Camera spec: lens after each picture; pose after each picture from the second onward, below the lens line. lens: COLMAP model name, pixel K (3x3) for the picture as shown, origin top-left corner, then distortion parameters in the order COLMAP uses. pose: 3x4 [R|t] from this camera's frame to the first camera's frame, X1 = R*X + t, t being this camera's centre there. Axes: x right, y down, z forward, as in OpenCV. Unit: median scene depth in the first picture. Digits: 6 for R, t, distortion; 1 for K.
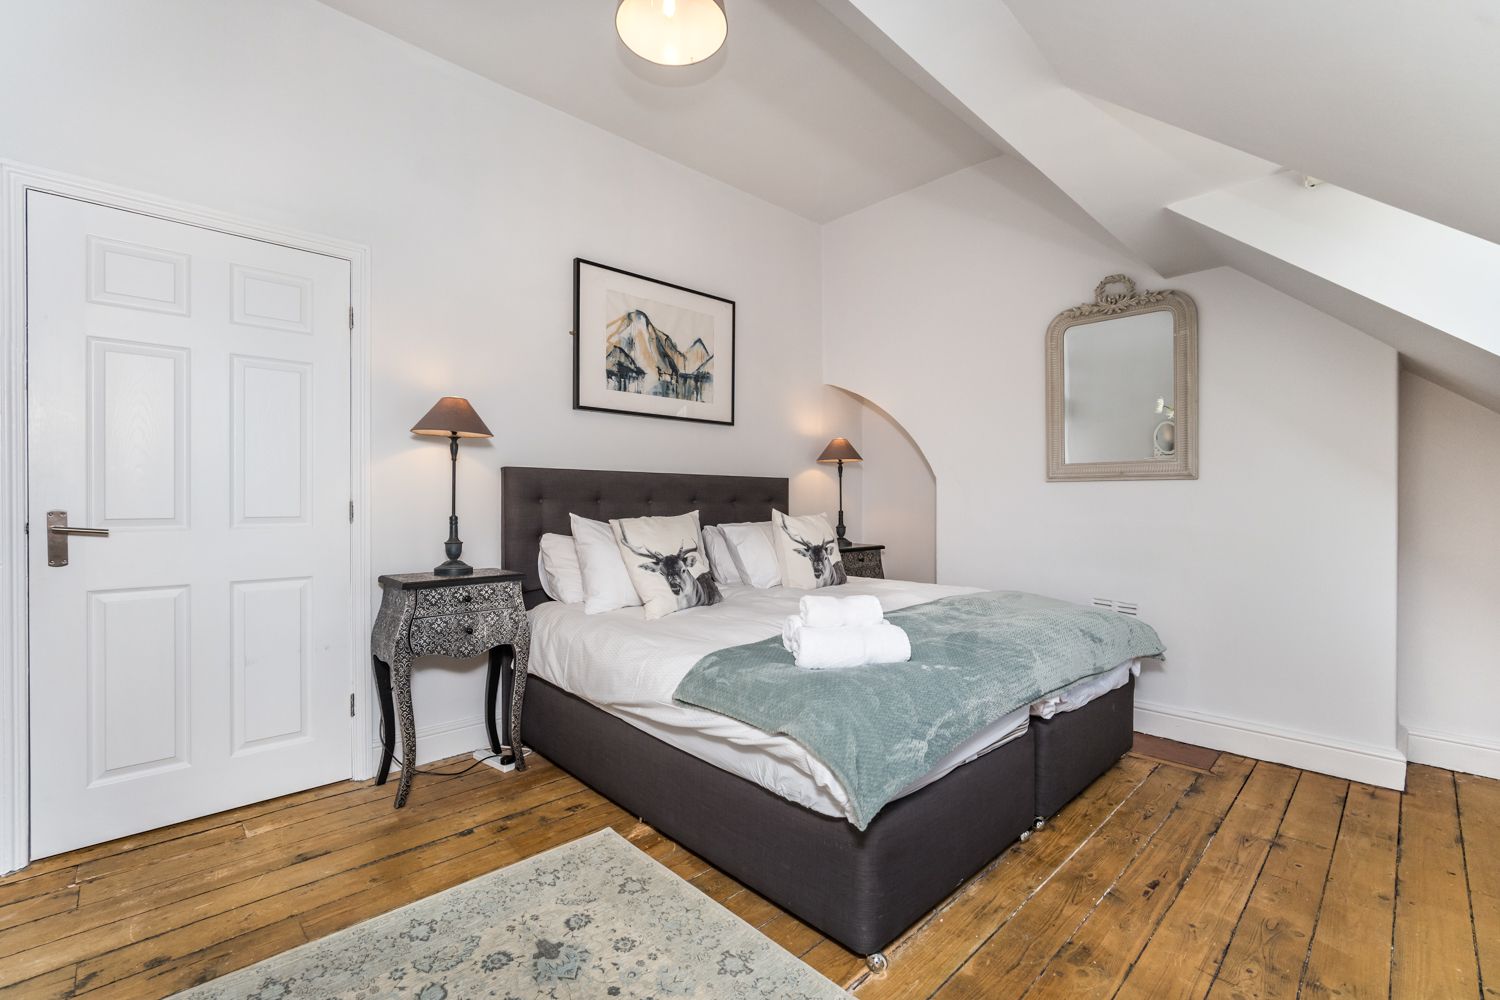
lens RADIAL K [[668.9, 0, 740.5], [0, 668.9, 499.6], [0, 0, 1]] dist [-0.020248, -0.000253]
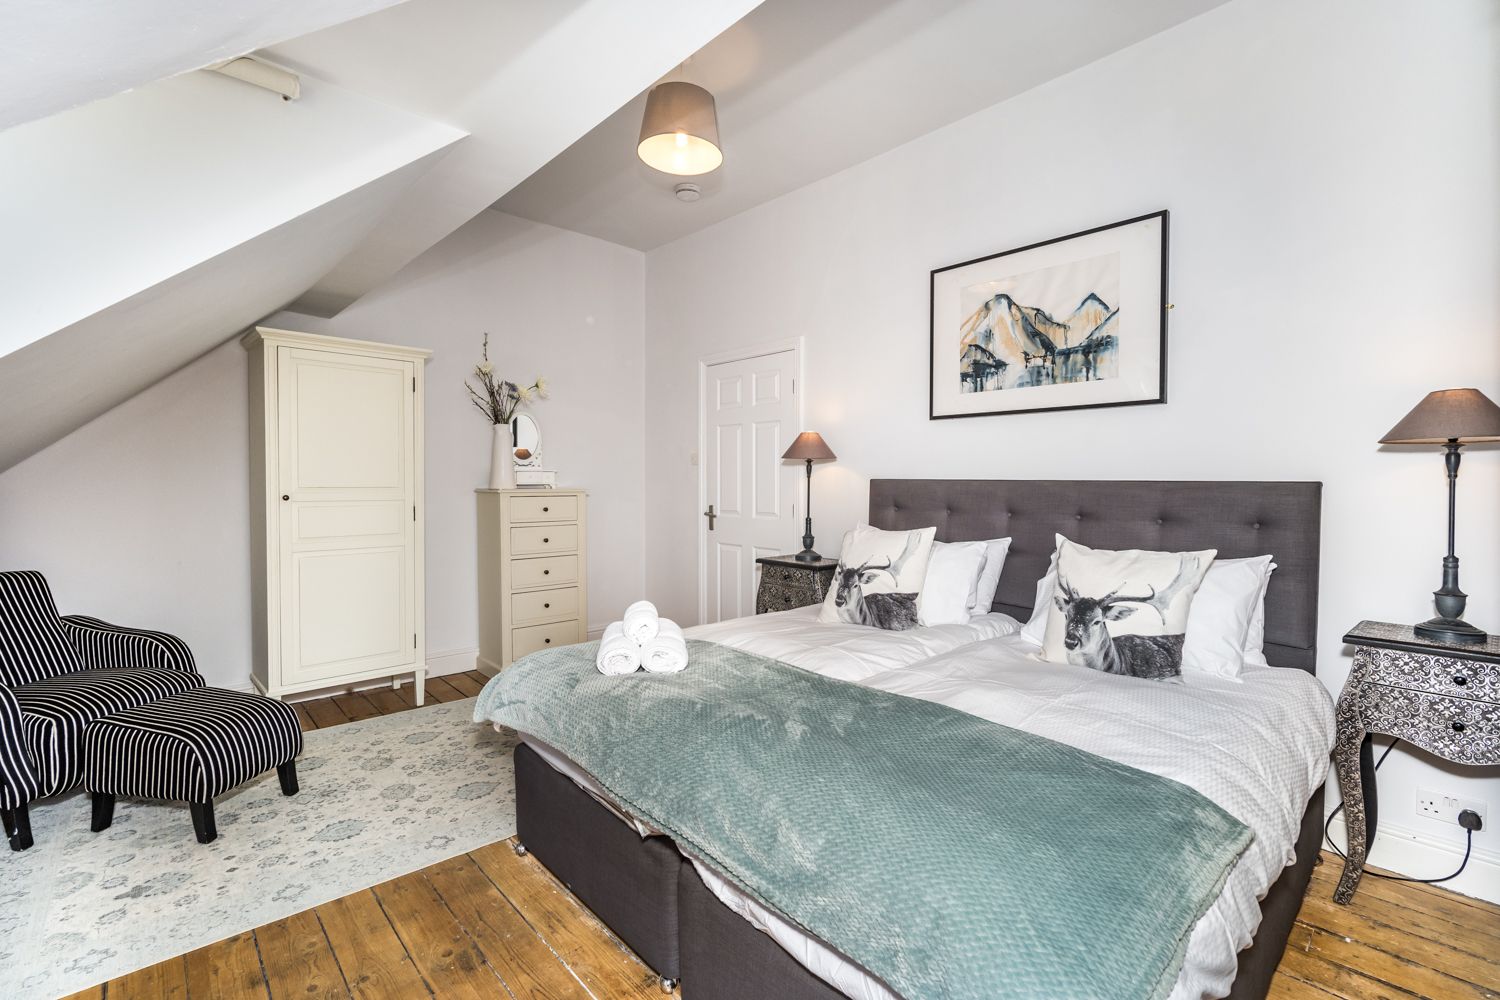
lens RADIAL K [[668.9, 0, 741.2], [0, 668.9, 493.7], [0, 0, 1]] dist [-0.020248, -0.000253]
pose [[-0.033122, 0.015404, -0.999333, 0.732534], [-0.005389, 0.999864, 0.015590, -0.035506], [0.999437, 0.005902, -0.033034, 0.697676]]
